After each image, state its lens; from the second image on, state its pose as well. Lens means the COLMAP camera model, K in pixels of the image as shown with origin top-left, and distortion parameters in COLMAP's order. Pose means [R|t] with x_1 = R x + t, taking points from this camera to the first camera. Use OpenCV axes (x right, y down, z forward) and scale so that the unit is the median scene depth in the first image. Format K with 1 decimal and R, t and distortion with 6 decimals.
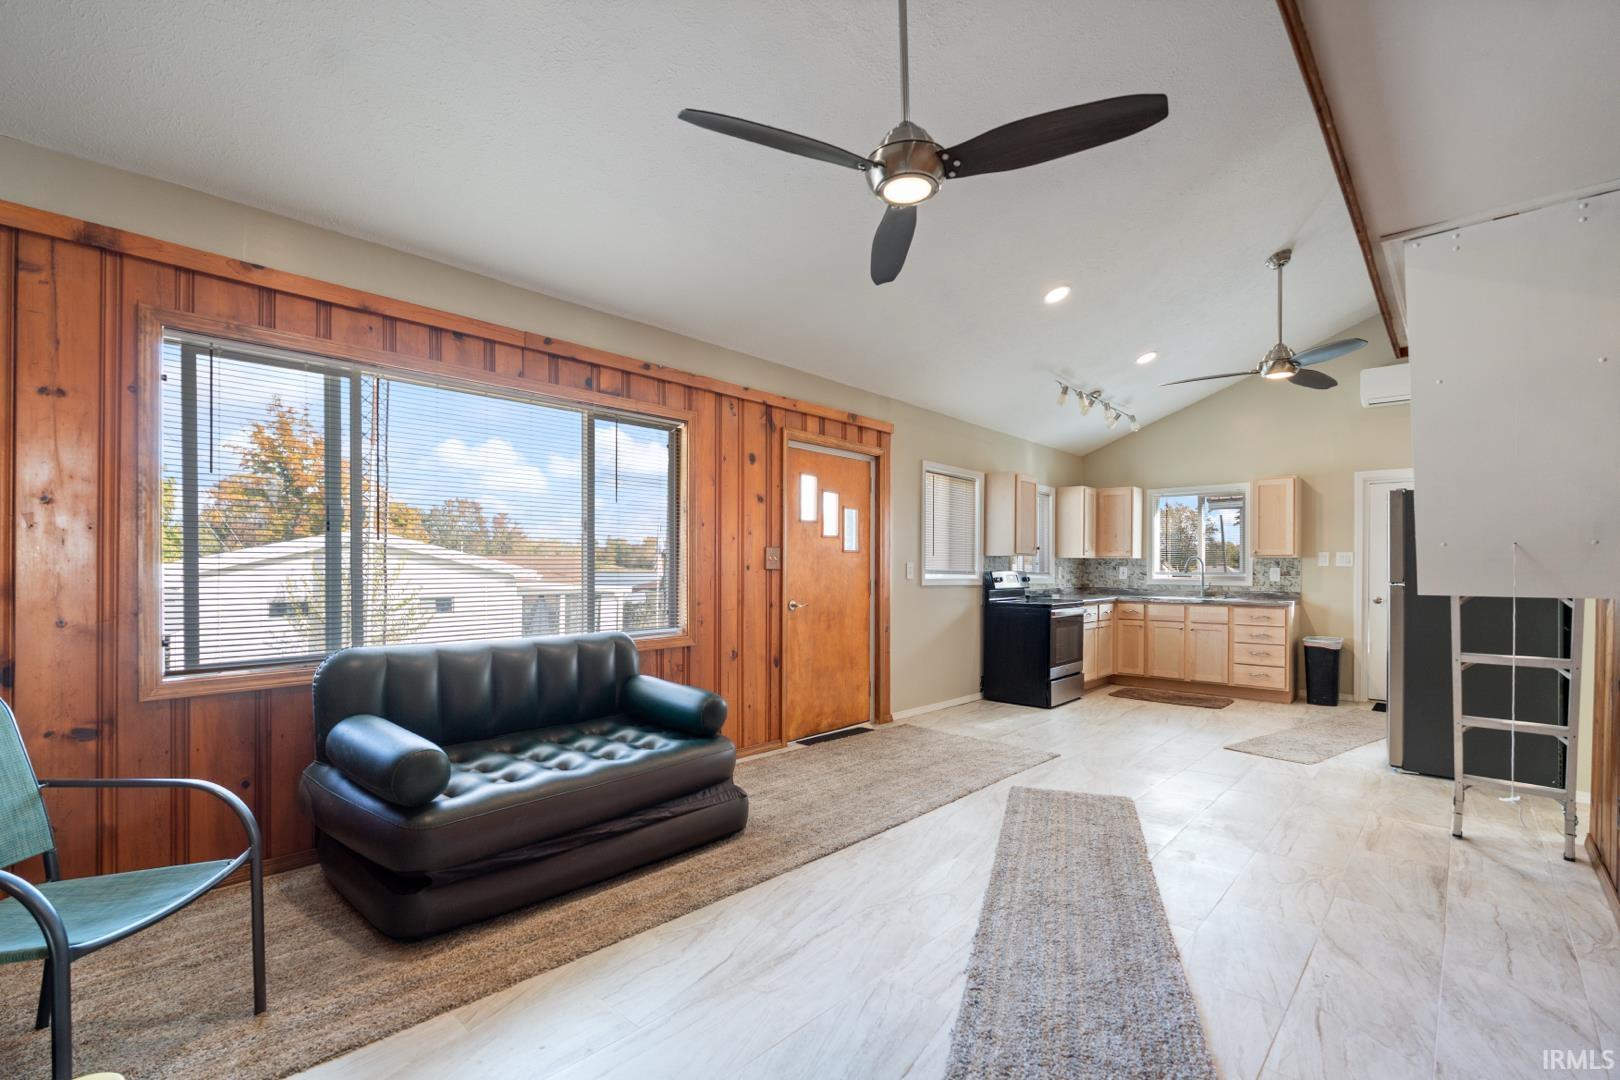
lens RADIAL K [[726.0, 0, 815.6], [0, 726.0, 567.0], [0, 0, 1]] dist [-0.004038, -0.000828]
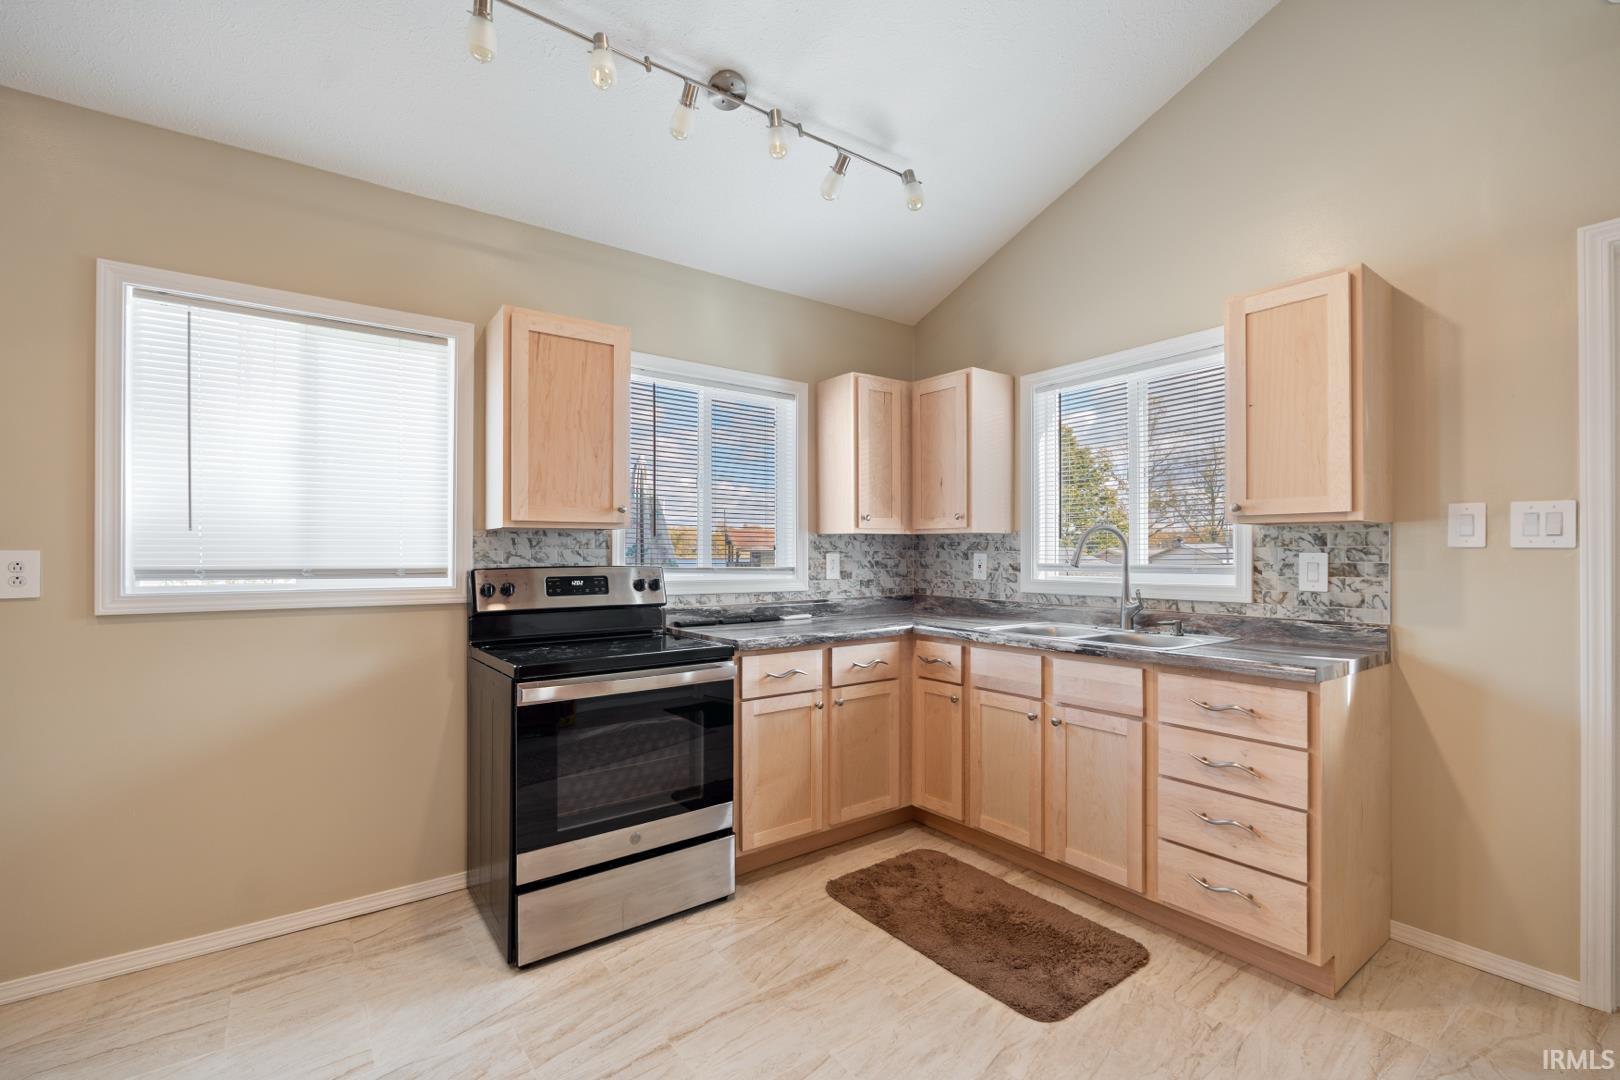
lens RADIAL K [[711.8, 0, 807.9], [0, 711.8, 546.3], [0, 0, 1]] dist [-0.000443, -0.000020]
pose [[0.979007, -0.011088, -0.203526, 0.723051], [0.009464, 0.999915, -0.008952, -0.001899], [0.203608, 0.006838, 0.979029, 0.954280]]
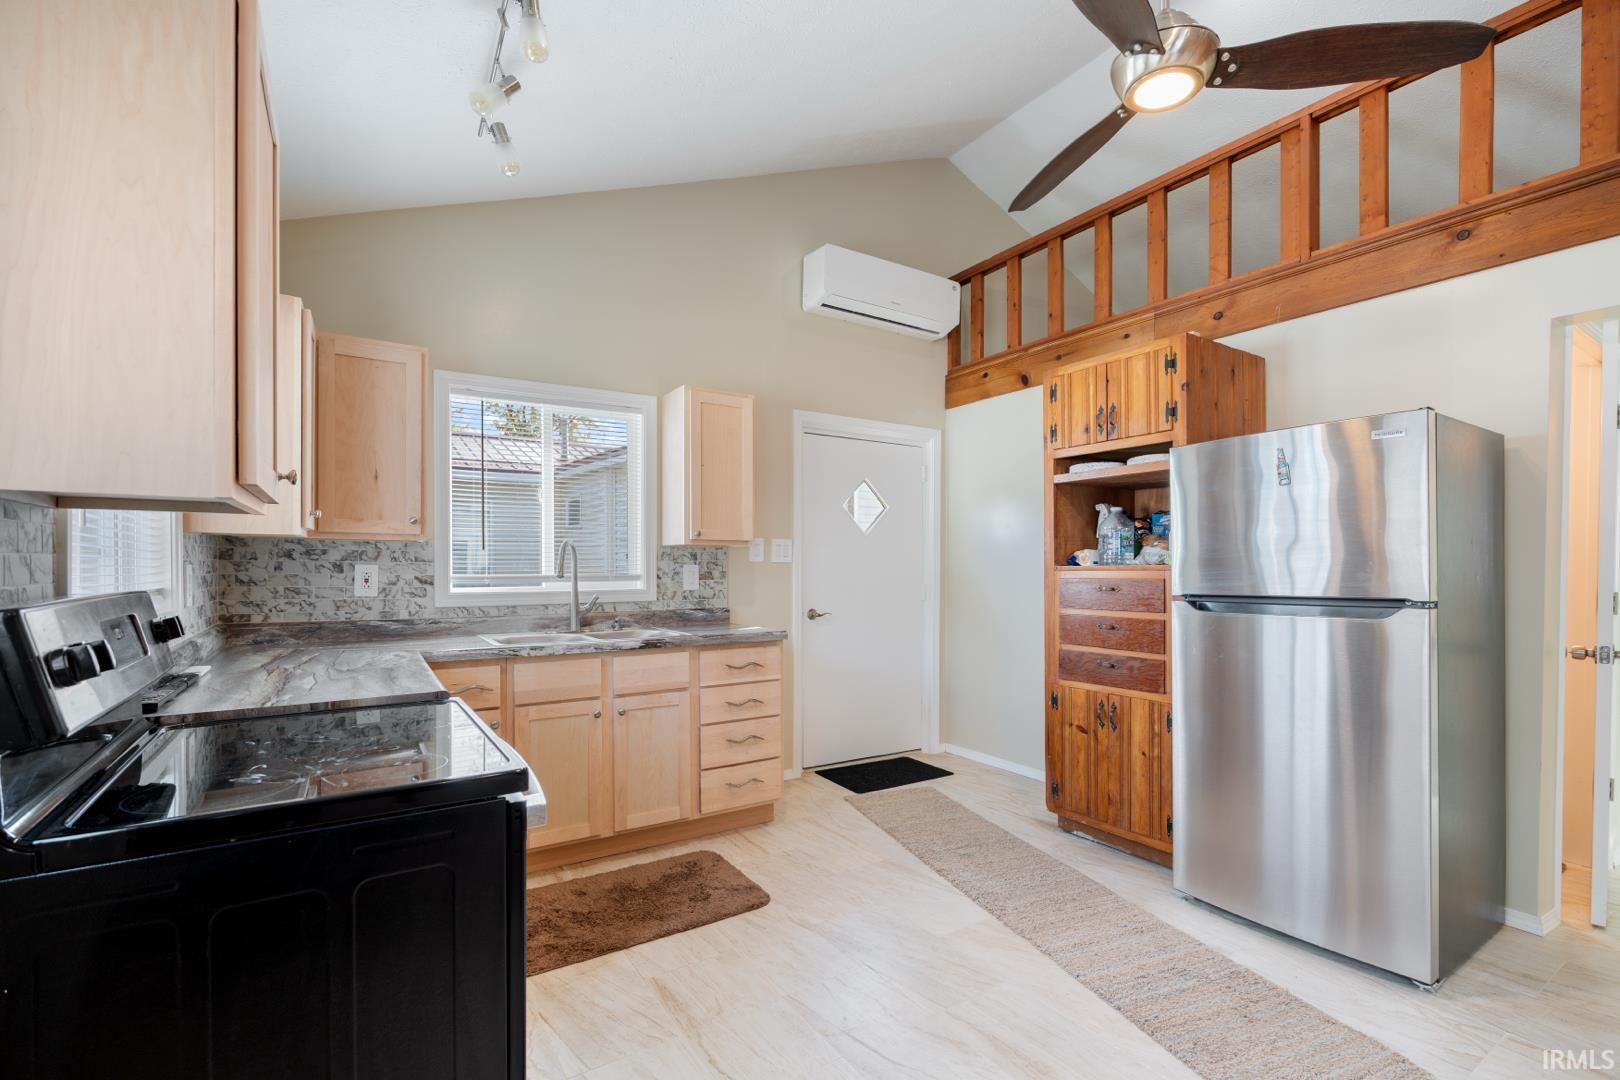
lens RADIAL K [[726.0, 0, 815.6], [0, 726.0, 567.0], [0, 0, 1]] dist [-0.004038, -0.000828]
pose [[0.258441, -0.010687, 0.965968, 0.218230], [-0.002050, 0.999930, 0.011611, -0.005630], [-0.966025, -0.004981, 0.258401, 1.201889]]
